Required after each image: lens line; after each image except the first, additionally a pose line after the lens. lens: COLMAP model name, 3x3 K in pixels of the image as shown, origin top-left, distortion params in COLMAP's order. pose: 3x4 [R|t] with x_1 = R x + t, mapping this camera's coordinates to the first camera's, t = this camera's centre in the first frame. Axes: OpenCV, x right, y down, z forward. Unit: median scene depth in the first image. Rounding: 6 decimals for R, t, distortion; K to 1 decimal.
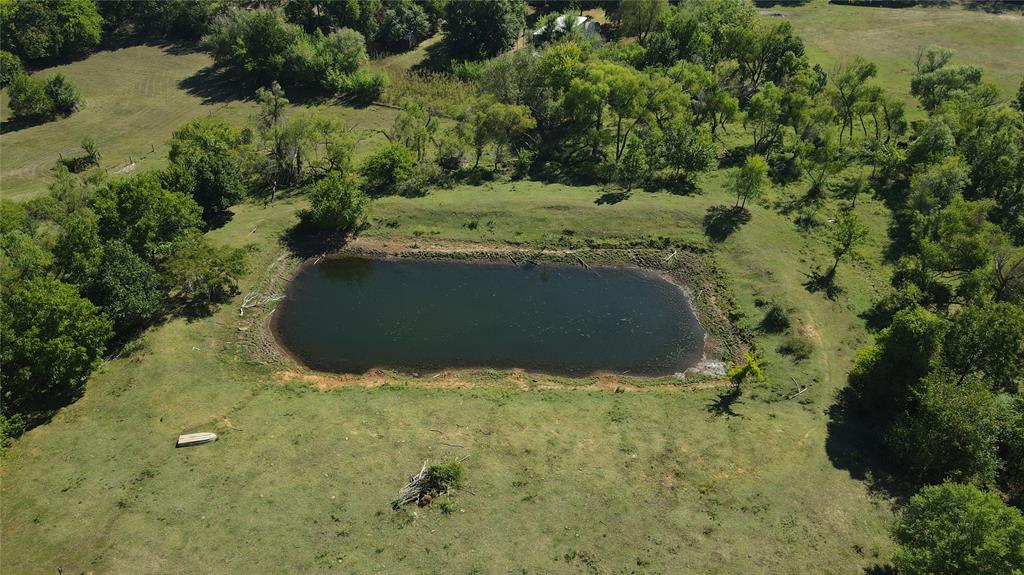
lens RADIAL K [[752.2, 0, 512.0], [0, 752.2, 287.5], [0, 0, 1]] dist [0.027302, 0.004016]
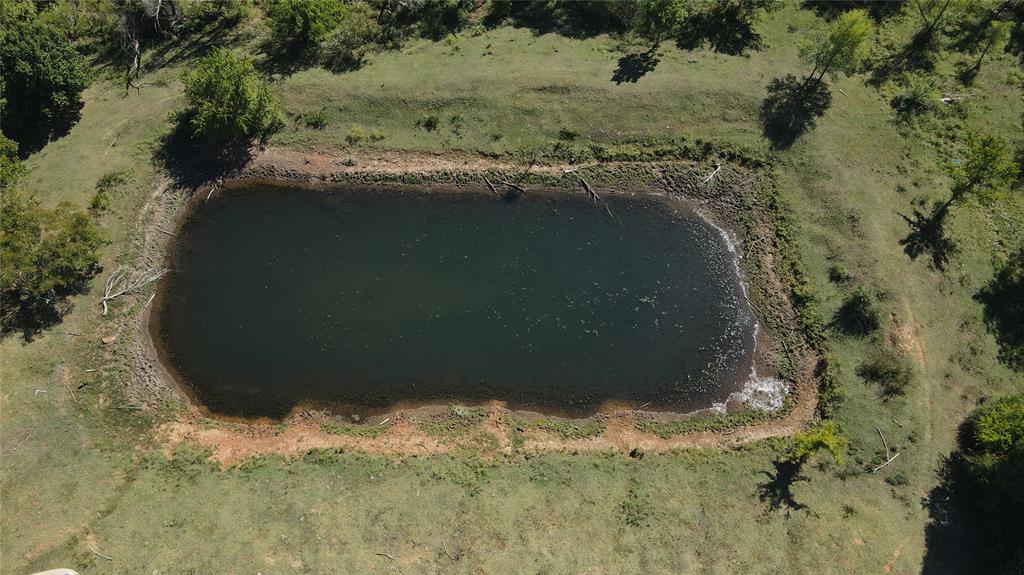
lens RADIAL K [[752.2, 0, 512.0], [0, 752.2, 287.5], [0, 0, 1]] dist [0.027302, 0.004016]
pose [[0.999755, -0.021348, 0.005897, 0.016549], [0.017076, 0.912568, 0.408568, -0.238202], [-0.014103, -0.408367, 0.912709, 0.314326]]
